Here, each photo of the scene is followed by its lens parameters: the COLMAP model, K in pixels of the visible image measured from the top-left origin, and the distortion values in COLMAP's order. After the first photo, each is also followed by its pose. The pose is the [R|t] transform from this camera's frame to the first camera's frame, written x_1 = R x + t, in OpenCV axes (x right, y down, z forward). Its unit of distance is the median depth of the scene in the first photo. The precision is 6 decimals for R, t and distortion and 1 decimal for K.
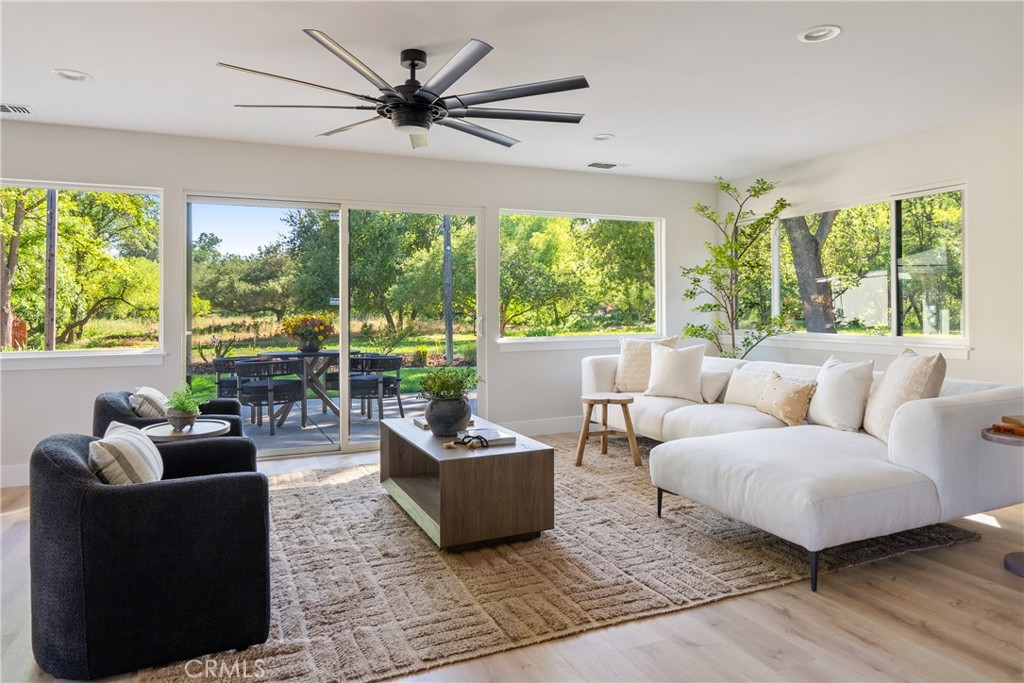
lens RADIAL K [[652.9, 0, 506.5], [0, 652.9, 300.4], [0, 0, 1]] dist [0.000396, -0.002577]
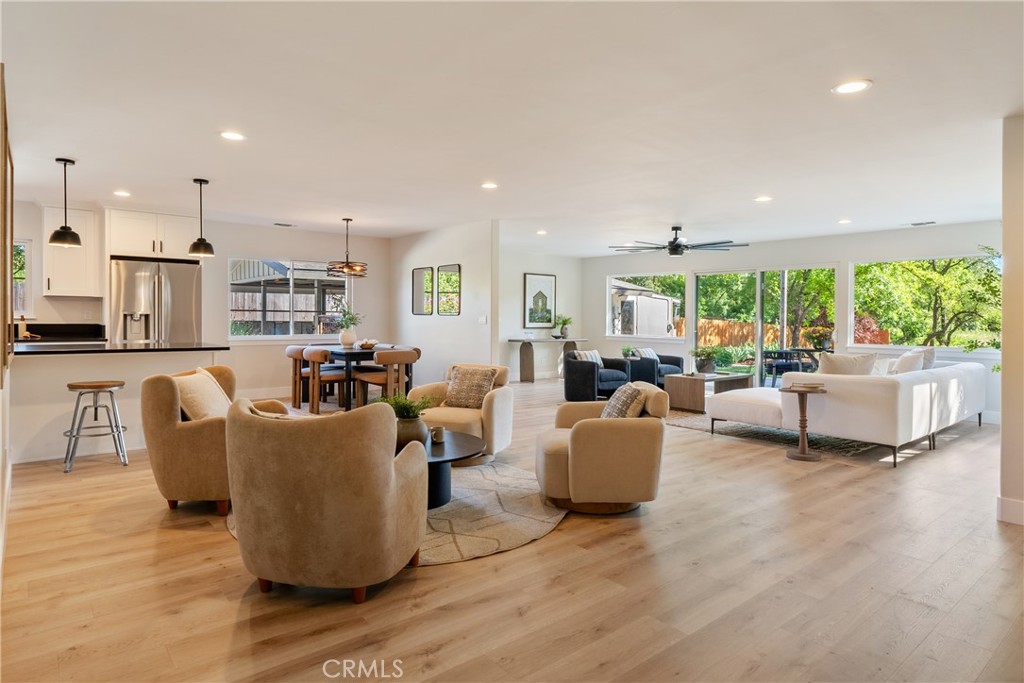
lens RADIAL K [[587.0, 0, 515.4], [0, 587.0, 323.2], [0, 0, 1]] dist [-0.000070, -0.000385]
pose [[0.286670, 0.021214, -0.957794, 1.901156], [-0.003724, 0.999772, 0.021029, -0.029029], [0.958022, -0.002462, 0.286684, -0.317001]]
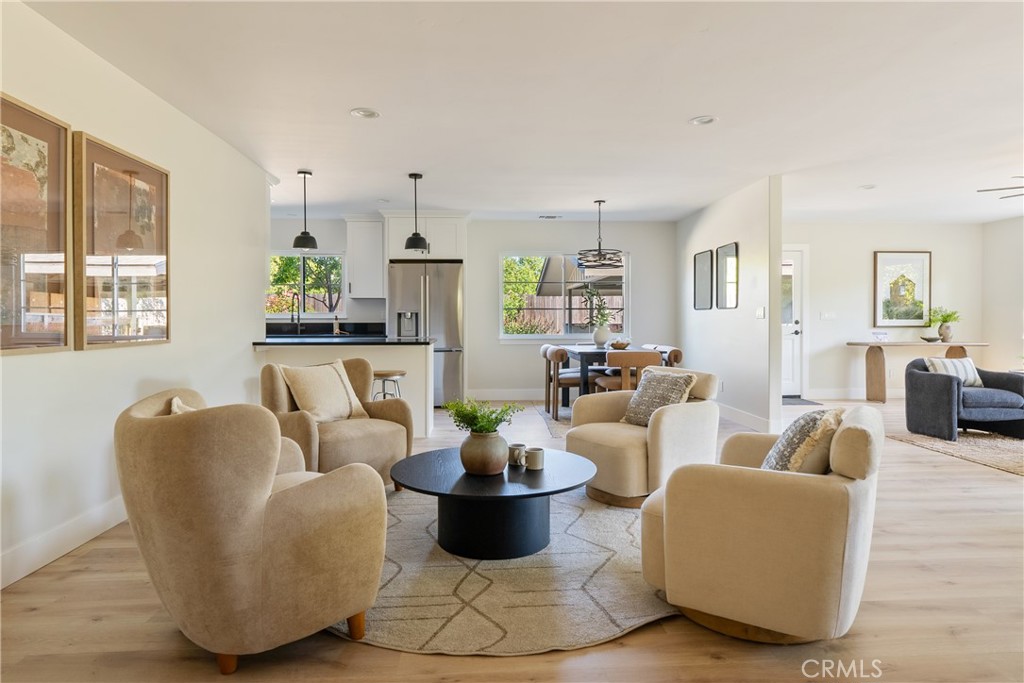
lens RADIAL K [[609.1, 0, 518.2], [0, 609.1, 325.8], [0, 0, 1]] dist [-0.001348, 0.000285]
pose [[-0.337099, 0.015621, -0.941340, 1.594523], [0.013687, 0.999838, 0.011690, 0.012422], [0.941370, -0.008944, -0.337258, 0.129606]]
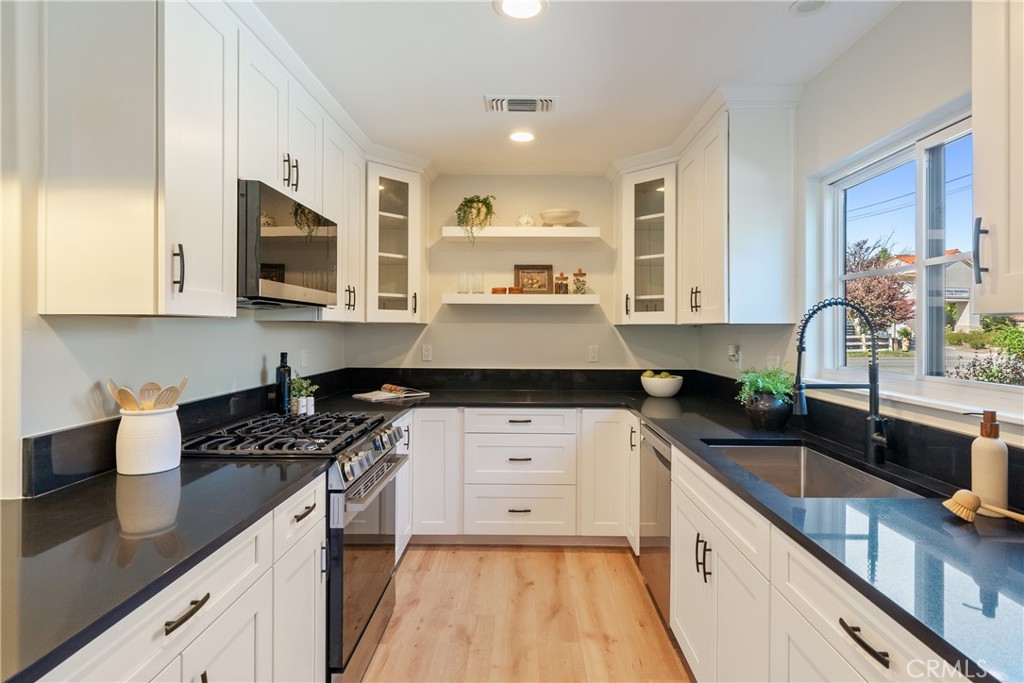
lens RADIAL K [[539.2, 0, 528.7], [0, 539.2, 327.5], [0, 0, 1]] dist [-0.000509, -0.000029]
pose [[-0.920549, 0.003573, 0.390611, -0.169259], [-0.002668, 0.999877, -0.015433, -0.059838], [-0.390618, -0.015249, -0.920427, -0.803546]]
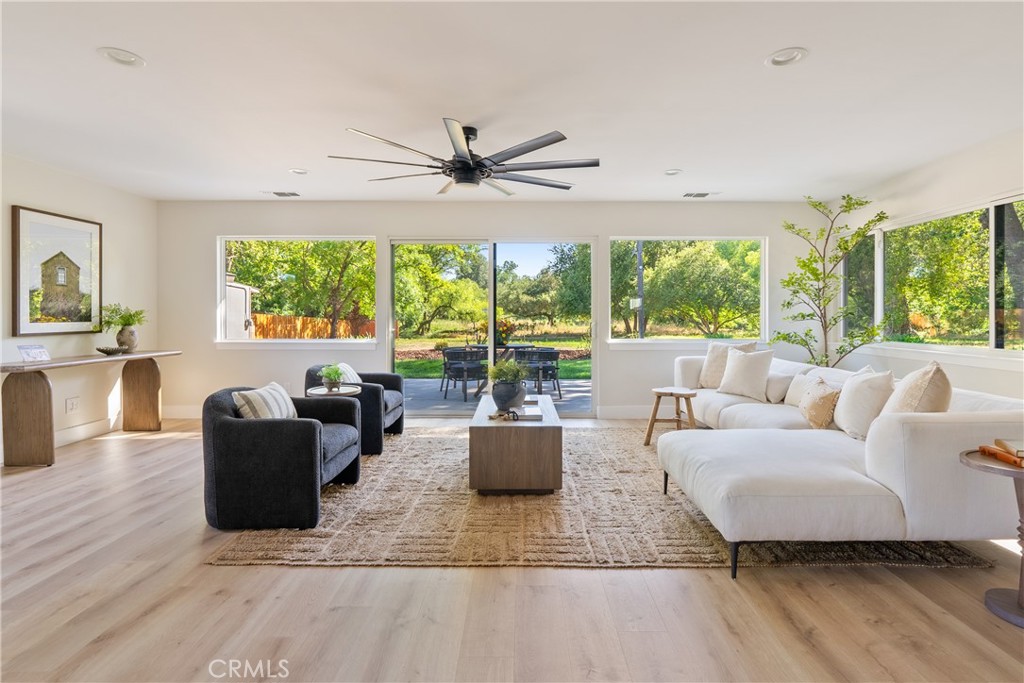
lens RADIAL K [[497.9, 0, 517.6], [0, 497.9, 314.4], [0, 0, 1]] dist [-0.003926, -0.000566]
pose [[0.913054, 0.008498, -0.407750, 0.372274], [-0.003349, 0.999905, 0.013341, -0.003690], [0.407825, -0.010816, 0.912996, 0.078323]]
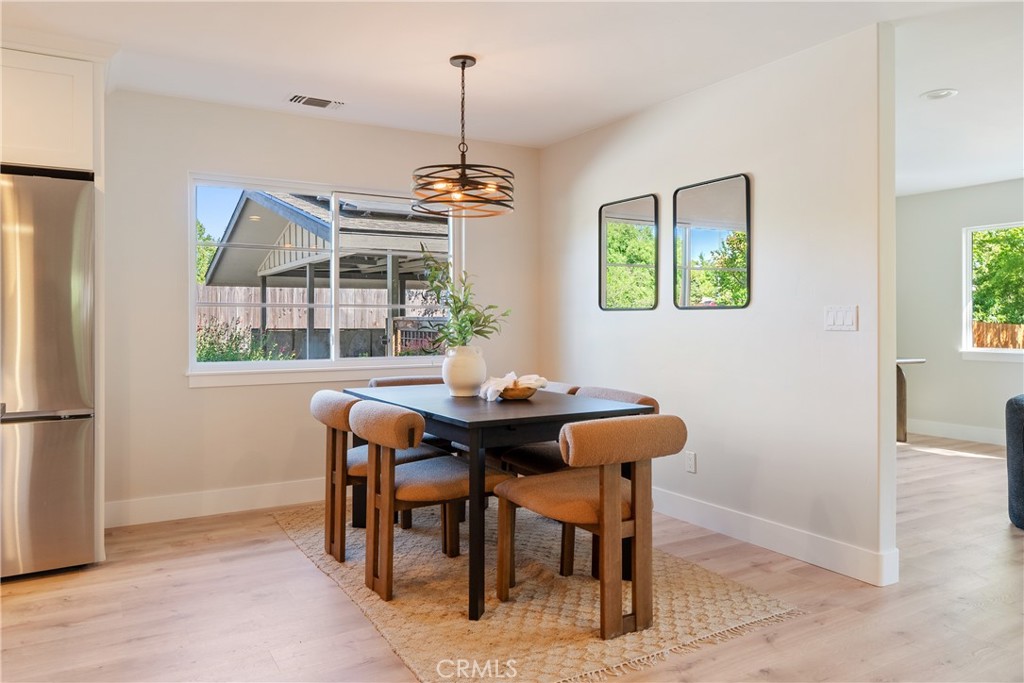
lens RADIAL K [[712.5, 0, 511.7], [0, 712.5, 321.2], [0, 0, 1]] dist [-0.003341, -0.003193]
pose [[0.126908, 0.008197, -0.991881, 0.639293], [0.010223, 0.999902, 0.009572, -0.005163], [0.991862, -0.011355, 0.126811, -0.349831]]
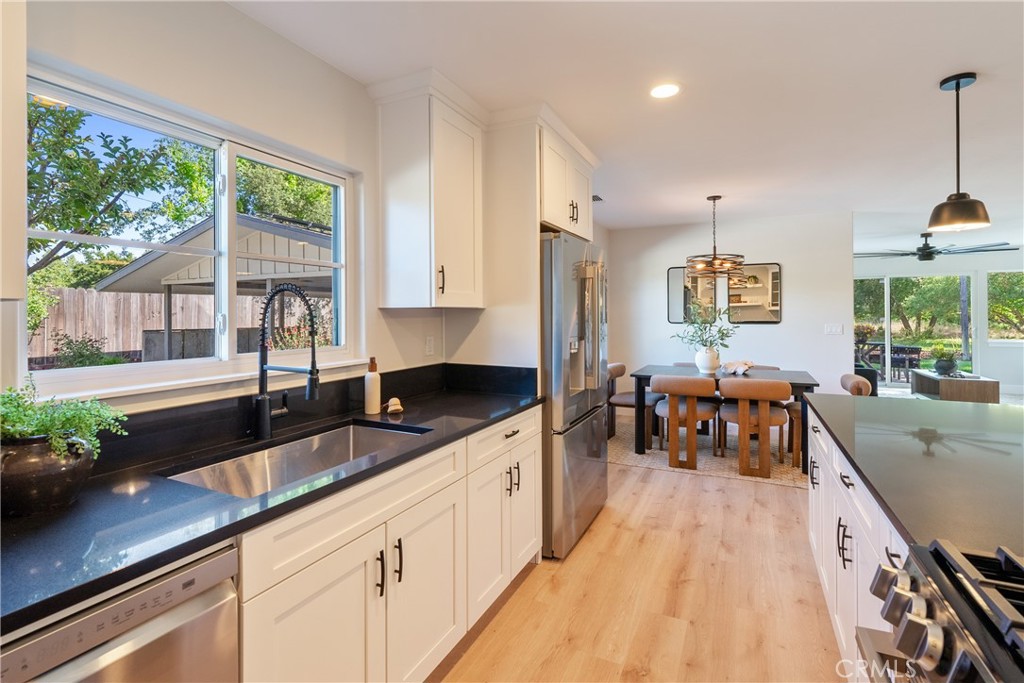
lens RADIAL K [[477.0, 0, 514.2], [0, 477.0, 311.7], [0, 0, 1]] dist [0.000876, 0.000263]
pose [[0.649681, 0.001328, -0.760205, 0.258653], [0.006994, 0.999946, 0.007724, -0.069908], [0.760174, -0.010335, 0.649637, -1.540211]]
